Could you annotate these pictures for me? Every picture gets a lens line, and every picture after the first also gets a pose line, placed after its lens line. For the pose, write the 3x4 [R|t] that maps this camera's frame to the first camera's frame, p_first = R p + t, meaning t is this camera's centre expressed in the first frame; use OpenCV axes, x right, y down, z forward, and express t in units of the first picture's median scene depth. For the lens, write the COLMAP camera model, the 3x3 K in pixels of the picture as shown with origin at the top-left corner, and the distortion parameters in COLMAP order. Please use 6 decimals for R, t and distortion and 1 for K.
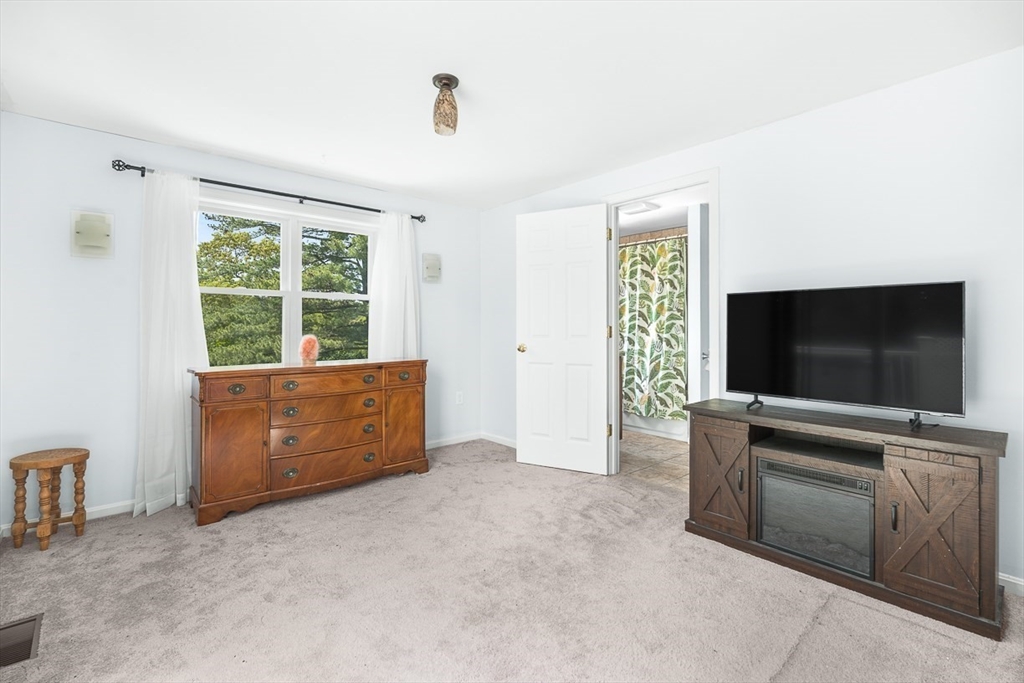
lens RADIAL K [[456.4, 0, 510.9], [0, 456.4, 331.7], [0, 0, 1]] dist [-0.005051, 0.000732]
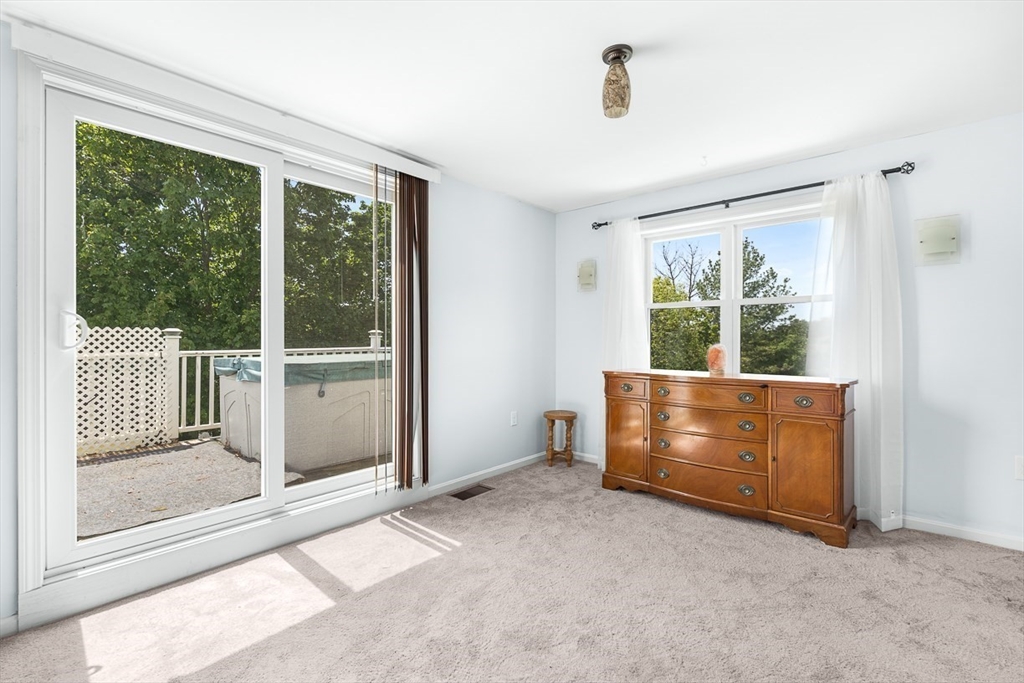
lens RADIAL K [[456.4, 0, 514.3], [0, 456.4, 341.1], [0, 0, 1]] dist [-0.005051, 0.000732]
pose [[0.130418, 0.010288, -0.991406, 0.516527], [-0.012761, 0.999881, 0.008697, -0.002946], [0.991377, 0.011517, 0.130534, 0.509532]]
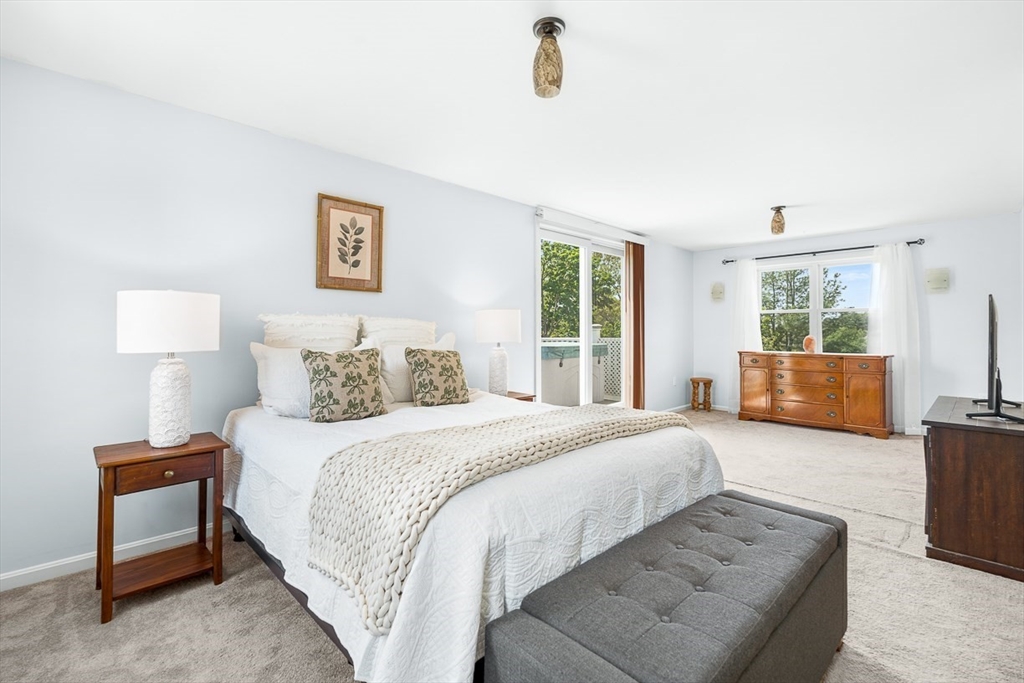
lens RADIAL K [[456.4, 0, 515.7], [0, 456.4, 327.9], [0, 0, 1]] dist [-0.005051, 0.000732]
pose [[0.059676, -0.000611, -0.998218, 1.316141], [-0.012750, 0.999918, -0.001374, -0.005825], [0.998136, 0.012809, 0.059663, -0.201606]]
